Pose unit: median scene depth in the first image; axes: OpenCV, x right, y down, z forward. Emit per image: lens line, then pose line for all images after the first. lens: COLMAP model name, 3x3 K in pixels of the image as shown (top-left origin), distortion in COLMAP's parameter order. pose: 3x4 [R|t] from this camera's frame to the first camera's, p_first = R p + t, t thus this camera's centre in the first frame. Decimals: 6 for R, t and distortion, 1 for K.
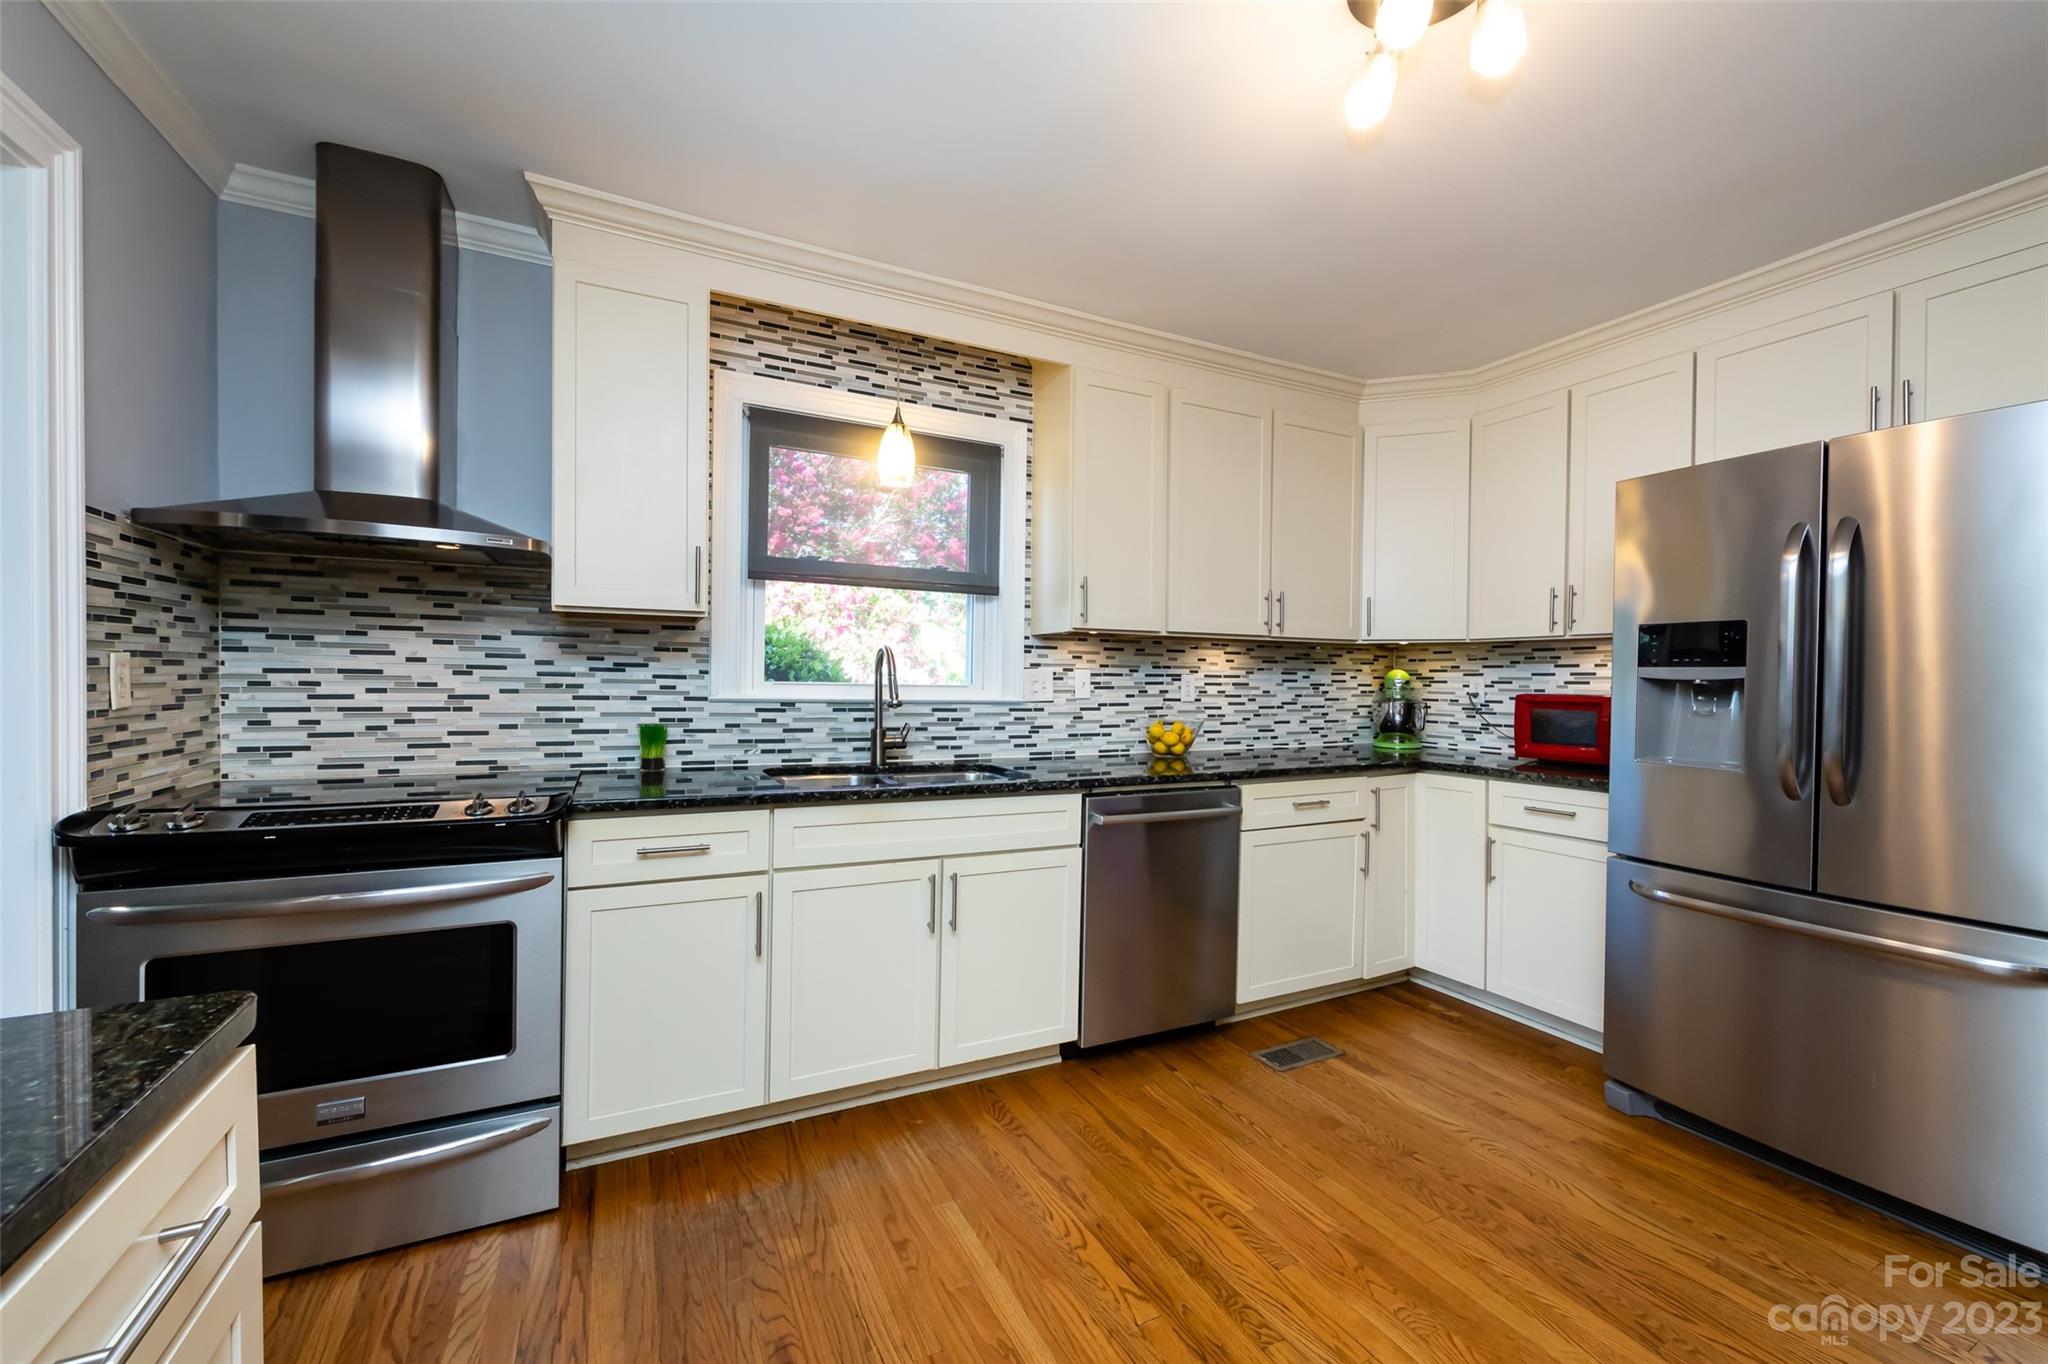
lens RADIAL K [[815.3, 0, 1010.8], [0, 815.3, 685.0], [0, 0, 1]] dist [-0.000441, -0.000348]
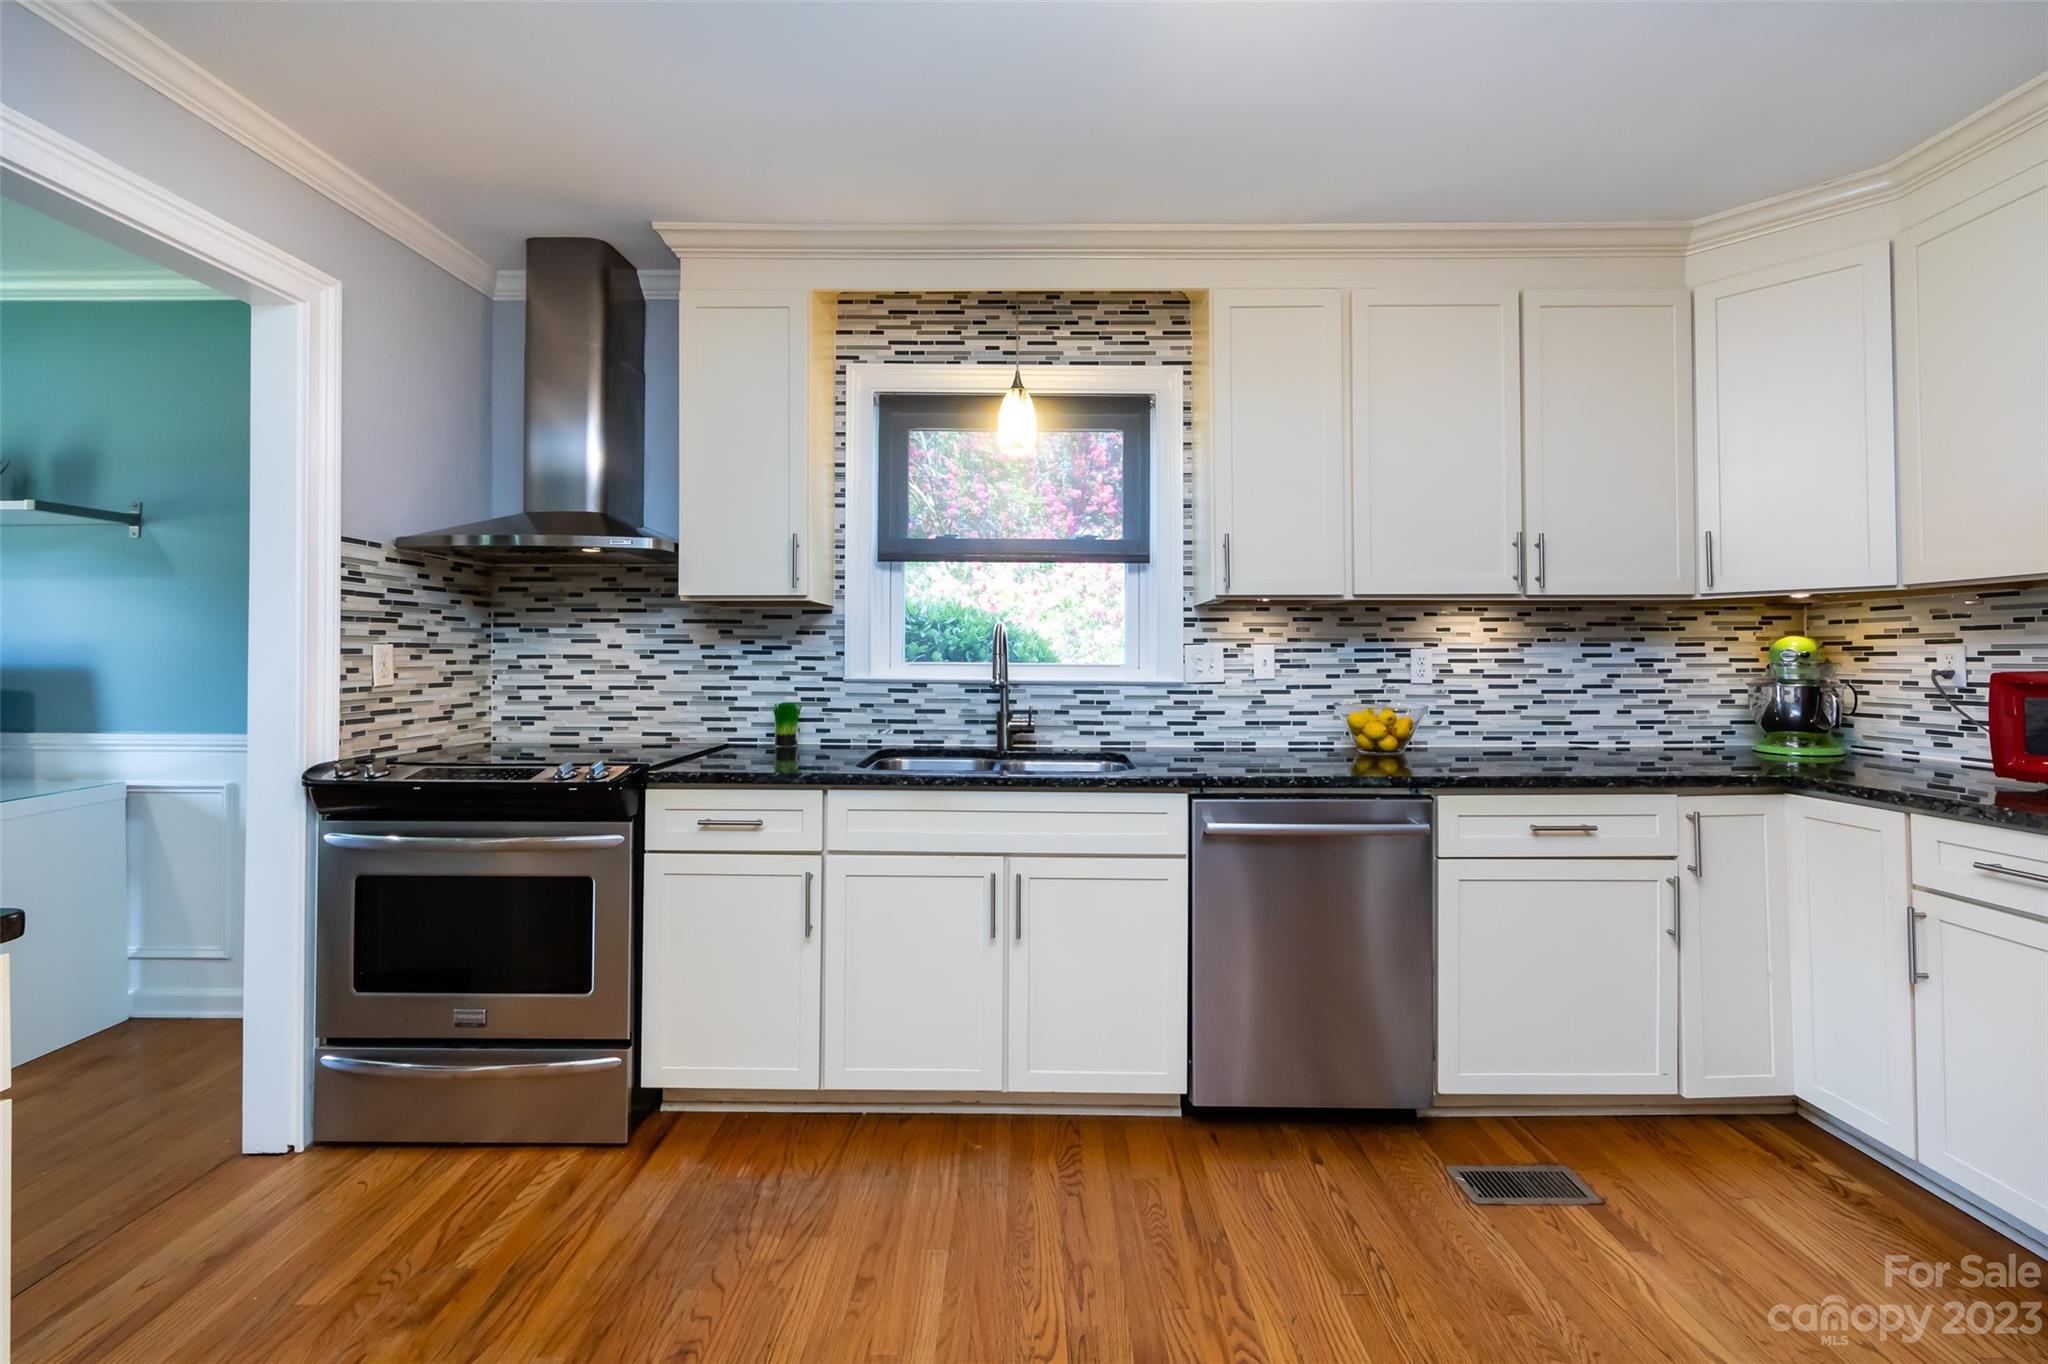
lens RADIAL K [[815.3, 0, 1026.9], [0, 815.3, 644.4], [0, 0, 1]] dist [-0.000441, -0.000348]
pose [[0.893478, -0.018836, -0.448712, 0.295776], [0.006584, 0.999562, -0.028849, 0.003904], [0.449059, 0.022821, 0.893211, 0.169597]]
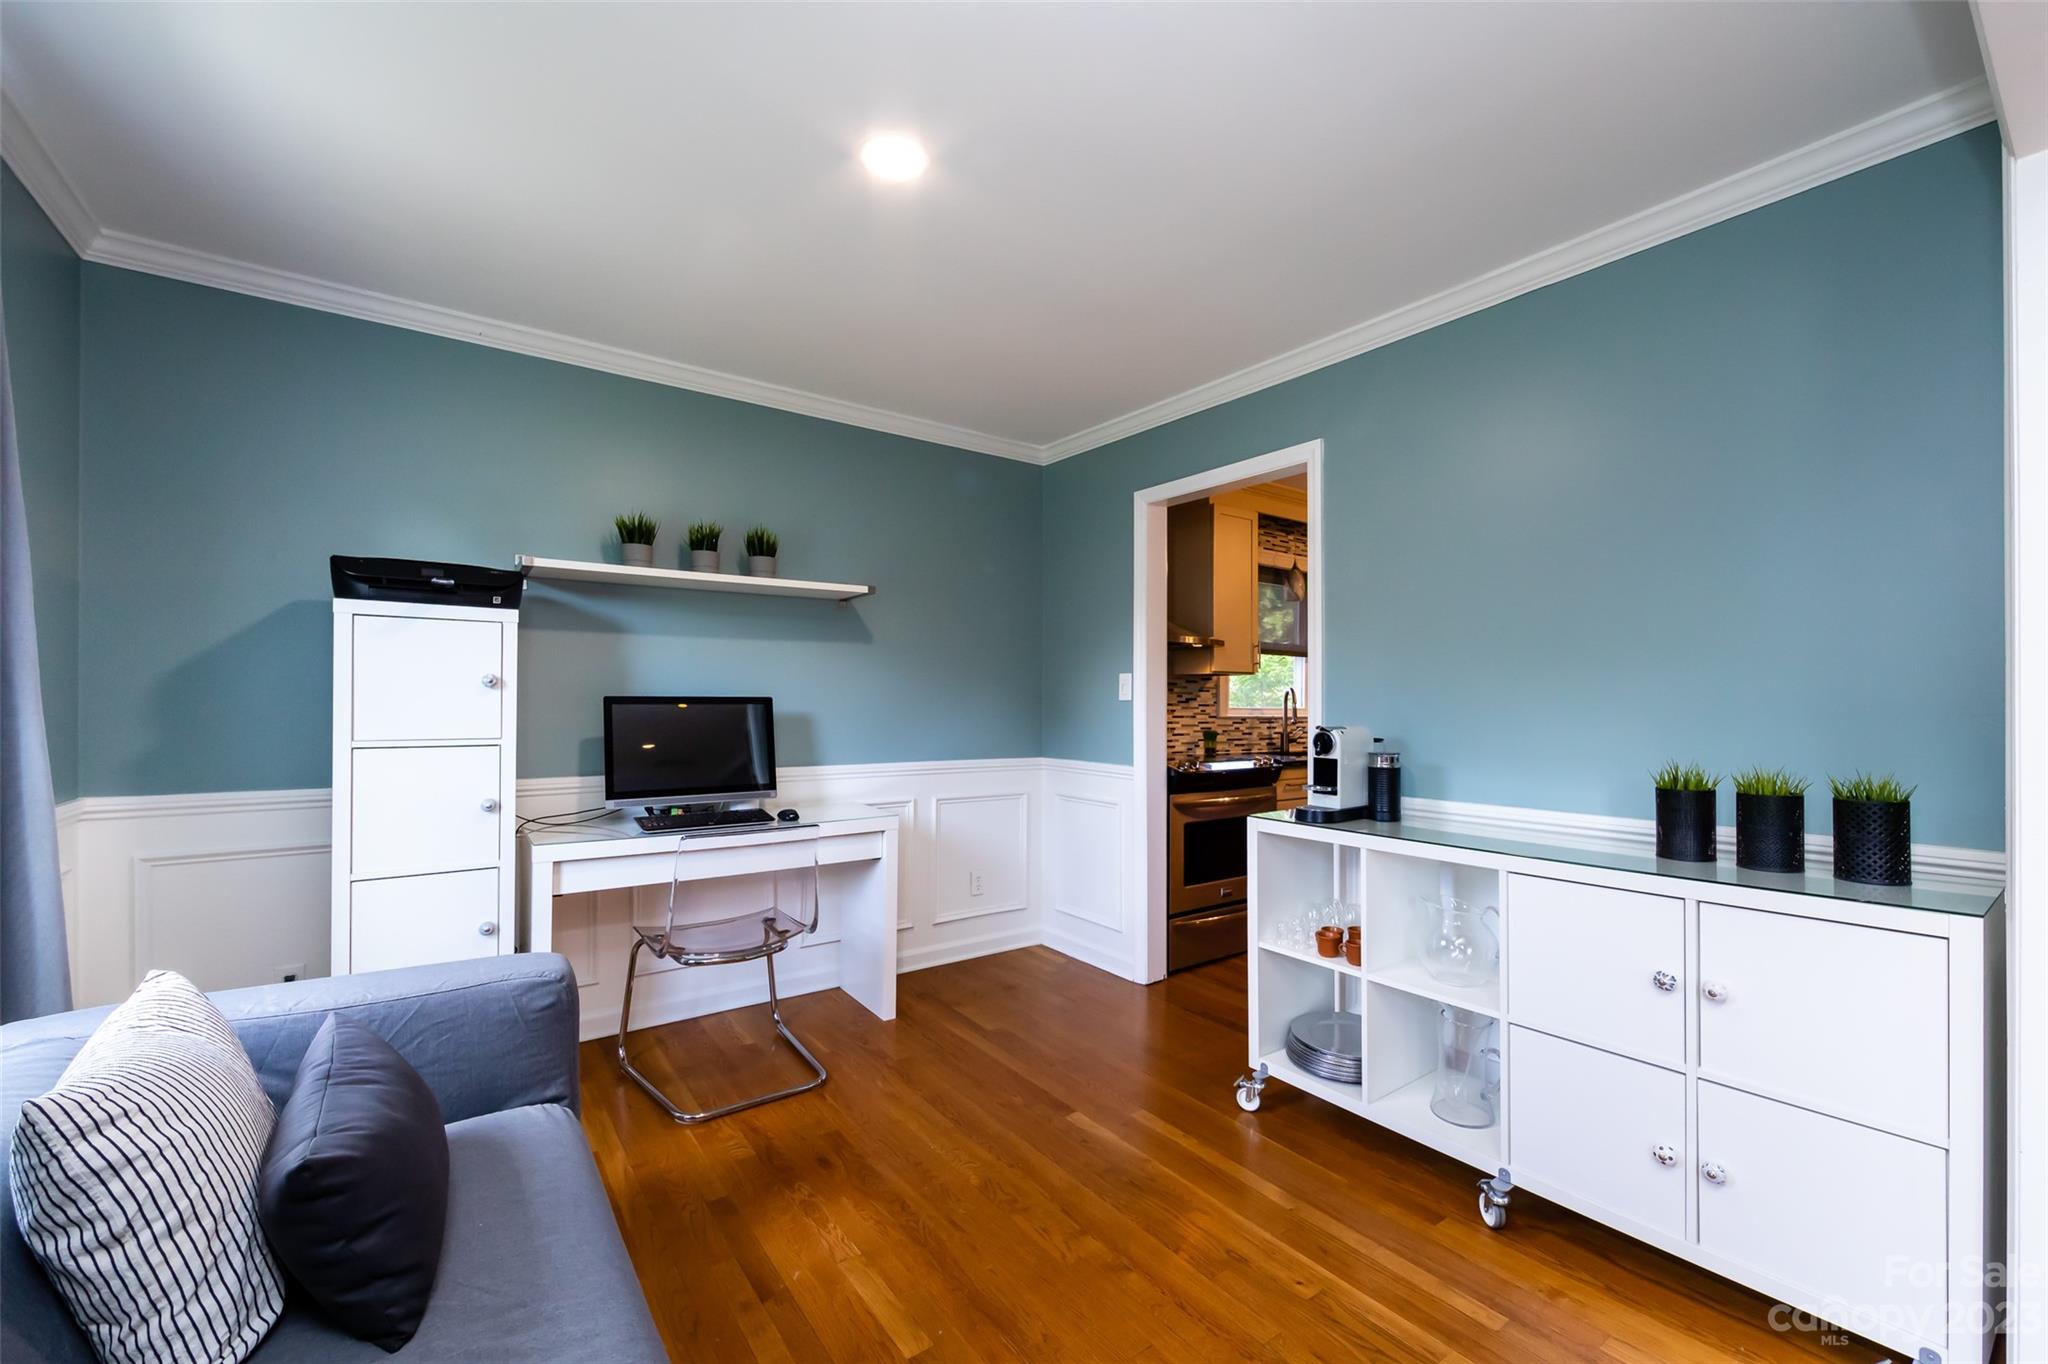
lens RADIAL K [[815.3, 0, 1008.3], [0, 815.3, 693.6], [0, 0, 1]] dist [-0.000441, -0.000348]
pose [[0.986975, -0.002382, 0.160859, -1.107841], [0.005026, 0.999859, -0.016030, -0.008558], [-0.160798, 0.016630, 0.986847, -0.740471]]
